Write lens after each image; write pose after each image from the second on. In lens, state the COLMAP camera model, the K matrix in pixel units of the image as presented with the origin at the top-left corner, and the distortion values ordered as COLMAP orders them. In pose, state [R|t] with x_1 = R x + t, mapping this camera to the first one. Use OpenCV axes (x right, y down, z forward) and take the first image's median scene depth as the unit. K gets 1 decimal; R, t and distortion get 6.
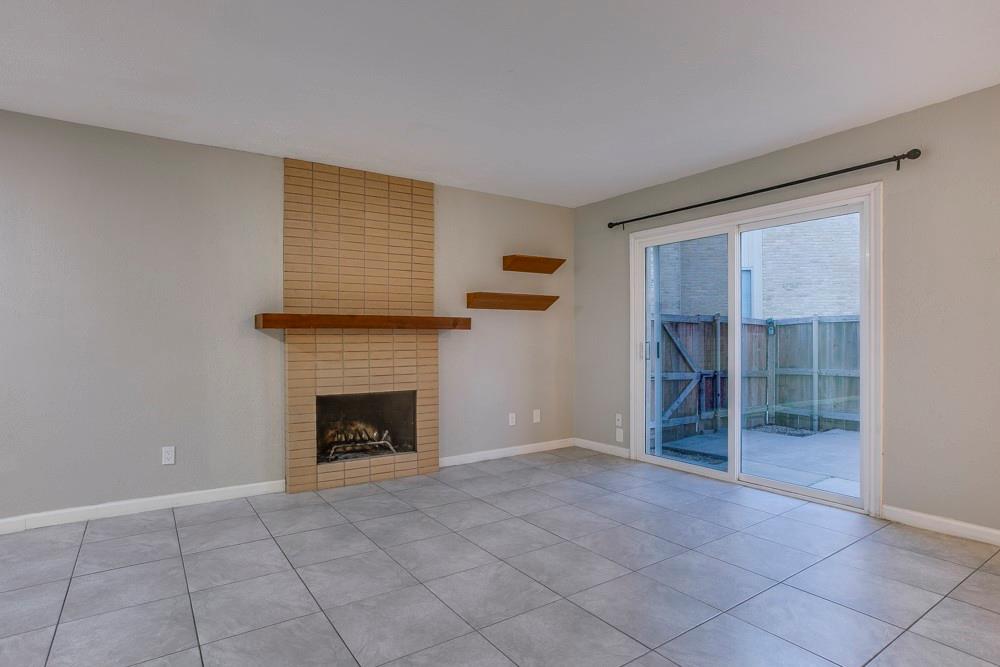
lens RADIAL K [[521.8, 0, 464.2], [0, 521.8, 336.5], [0, 0, 1]] dist [-0.029119, -0.000107]
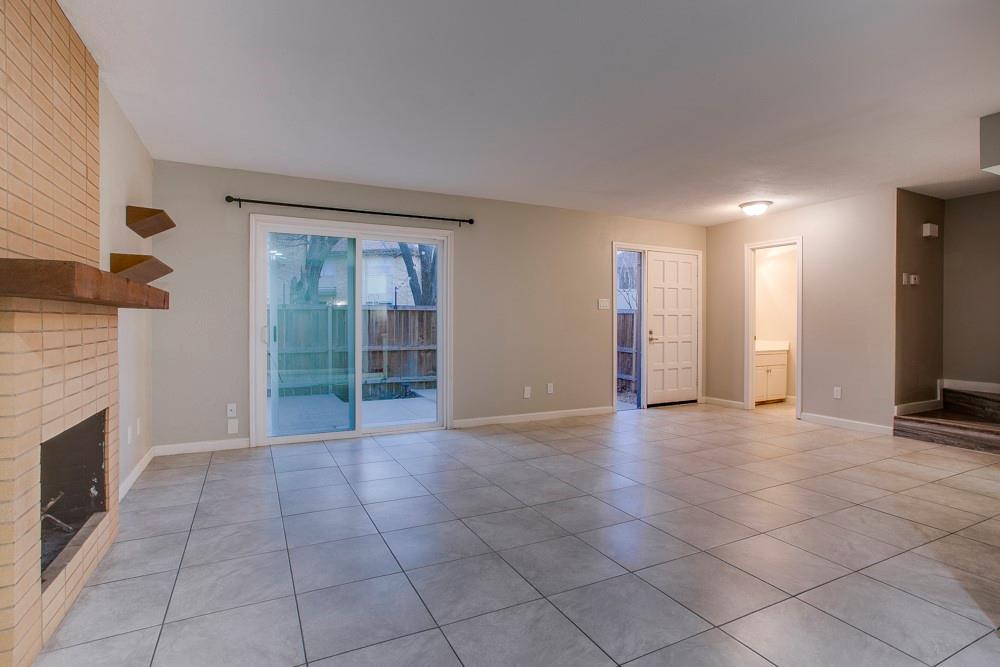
lens RADIAL K [[495.2, 0, 495.3], [0, 495.2, 336.6], [0, 0, 1]] dist [-0.056270, 0.023686]
pose [[0.115263, -0.022641, 0.993077, -0.602858], [-0.002145, 0.999732, 0.023042, 0.007670], [-0.993333, -0.004786, 0.115183, 0.500345]]
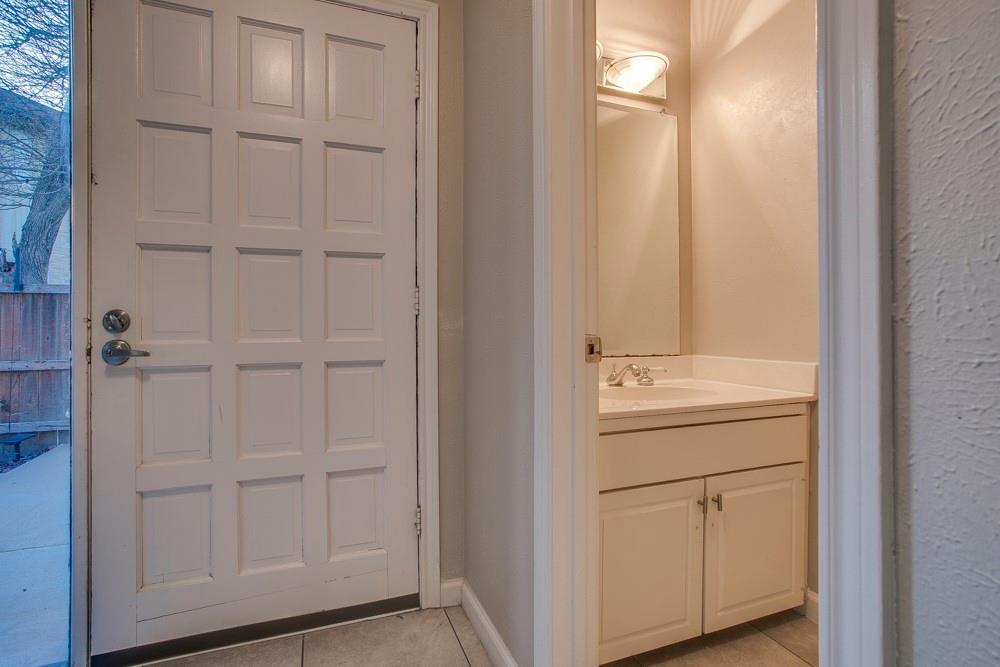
lens RADIAL K [[495.2, 0, 505.0], [0, 495.2, 334.1], [0, 0, 1]] dist [-0.056270, 0.023686]
pose [[0.200887, -0.002469, 0.979611, 0.698320], [0.000074, 0.999997, 0.002505, 0.036318], [-0.979614, -0.000430, 0.200886, -0.123044]]
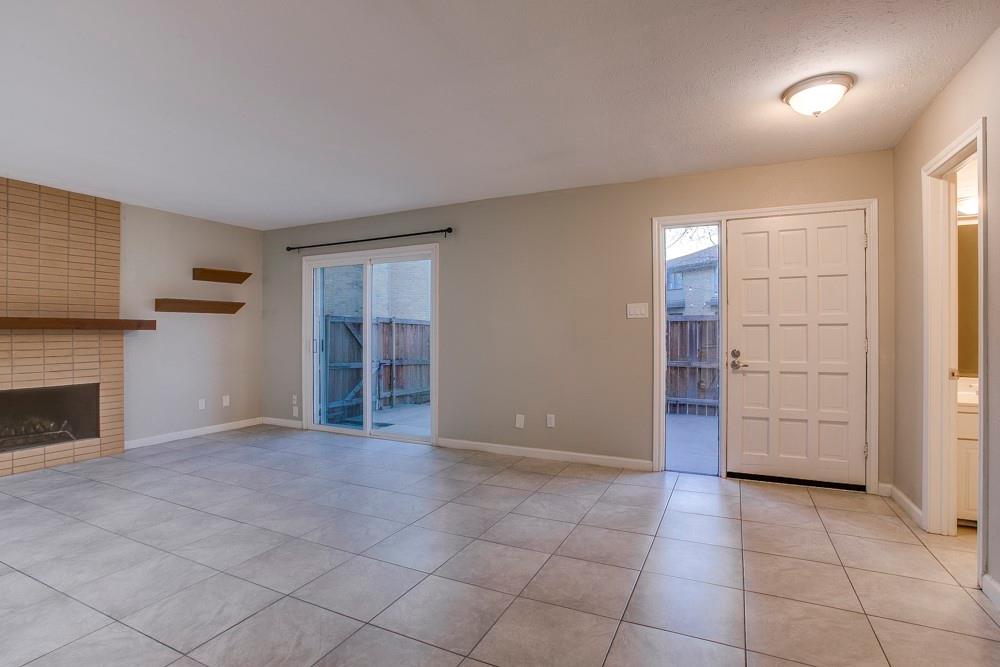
lens RADIAL K [[495.2, 0, 492.2], [0, 495.2, 330.4], [0, 0, 1]] dist [-0.056270, 0.023686]
pose [[0.857906, 0.003046, 0.513798, 0.106492], [-0.001972, 0.999995, -0.002635, -0.011270], [-0.513803, 0.001247, 0.857907, -0.350745]]
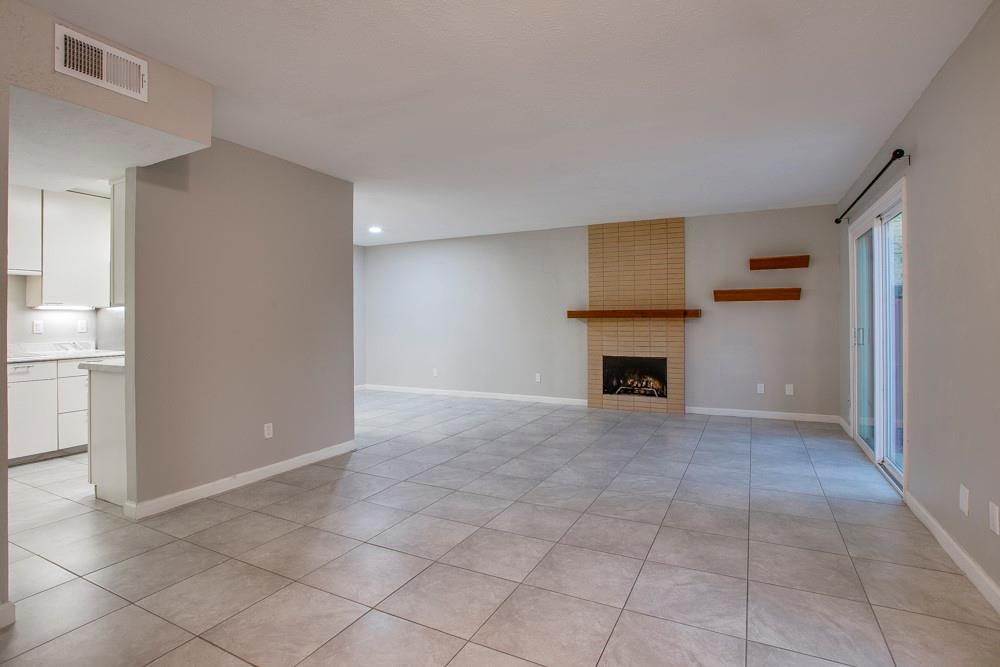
lens RADIAL K [[495.2, 0, 504.4], [0, 495.2, 316.4], [0, 0, 1]] dist [-0.056270, 0.023686]
pose [[0.510385, -0.004836, -0.859932, 0.922017], [0.004218, 0.999986, -0.003120, -0.015244], [0.859936, -0.002035, 0.510399, -0.143780]]
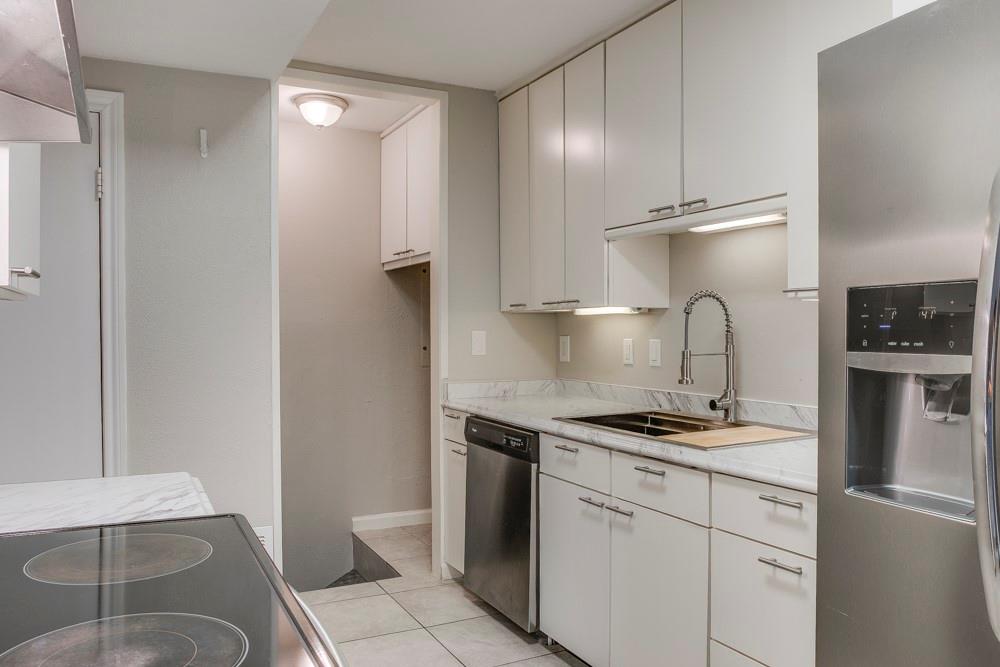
lens RADIAL K [[743.0, 0, 525.5], [0, 743.0, 342.1], [0, 0, 1]] dist [-0.011050, -0.000139]
pose [[-0.997701, 0.002213, 0.067728, -0.303026], [0.003241, 0.999881, 0.015079, -0.023317], [-0.067686, 0.015264, -0.997590, 0.052488]]
